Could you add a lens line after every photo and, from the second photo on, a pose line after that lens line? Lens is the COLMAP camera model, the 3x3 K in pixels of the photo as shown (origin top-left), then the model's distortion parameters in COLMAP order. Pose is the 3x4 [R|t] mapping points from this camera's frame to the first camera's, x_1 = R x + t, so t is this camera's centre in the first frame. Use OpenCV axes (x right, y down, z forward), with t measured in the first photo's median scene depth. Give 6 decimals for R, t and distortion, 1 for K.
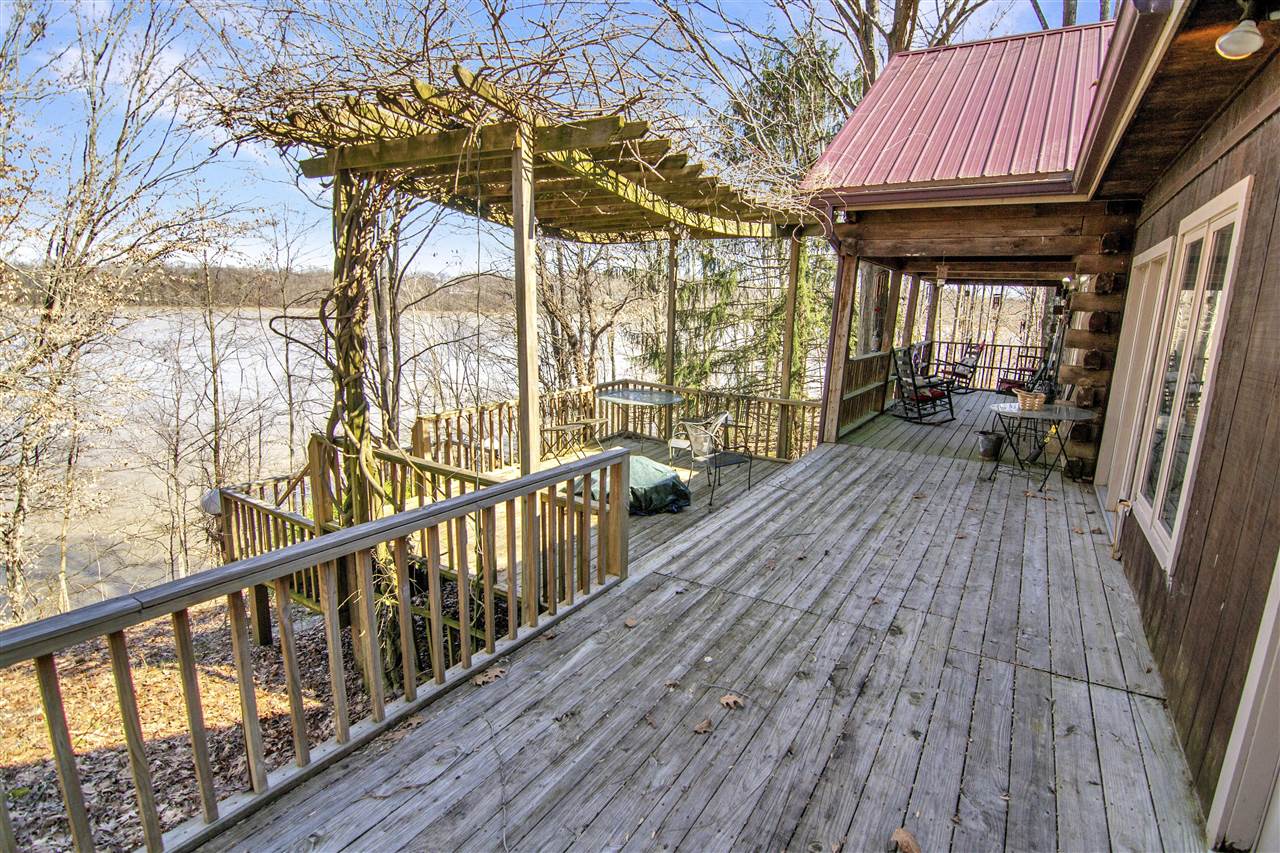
lens RADIAL K [[627.4, 0, 640.0], [0, 627.4, 426.5], [0, 0, 1]] dist [-0.012364, -0.005295]
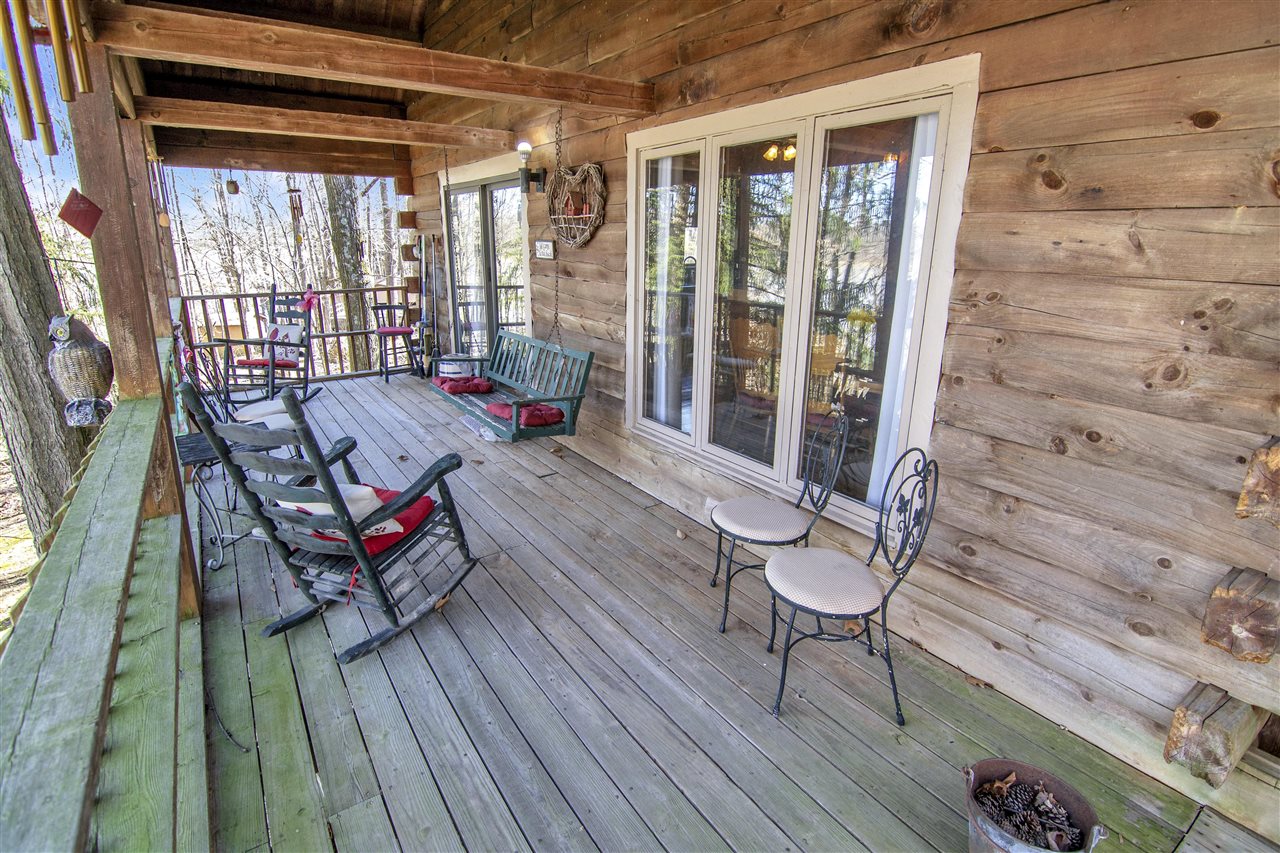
lens RADIAL K [[627.4, 0, 640.0], [0, 627.4, 426.5], [0, 0, 1]] dist [-0.012364, -0.005295]
pose [[0.400482, -0.283784, 0.871252, 0.199917], [0.173022, 0.957148, 0.232230, -0.101232], [-0.899821, 0.057742, 0.432422, 0.563259]]
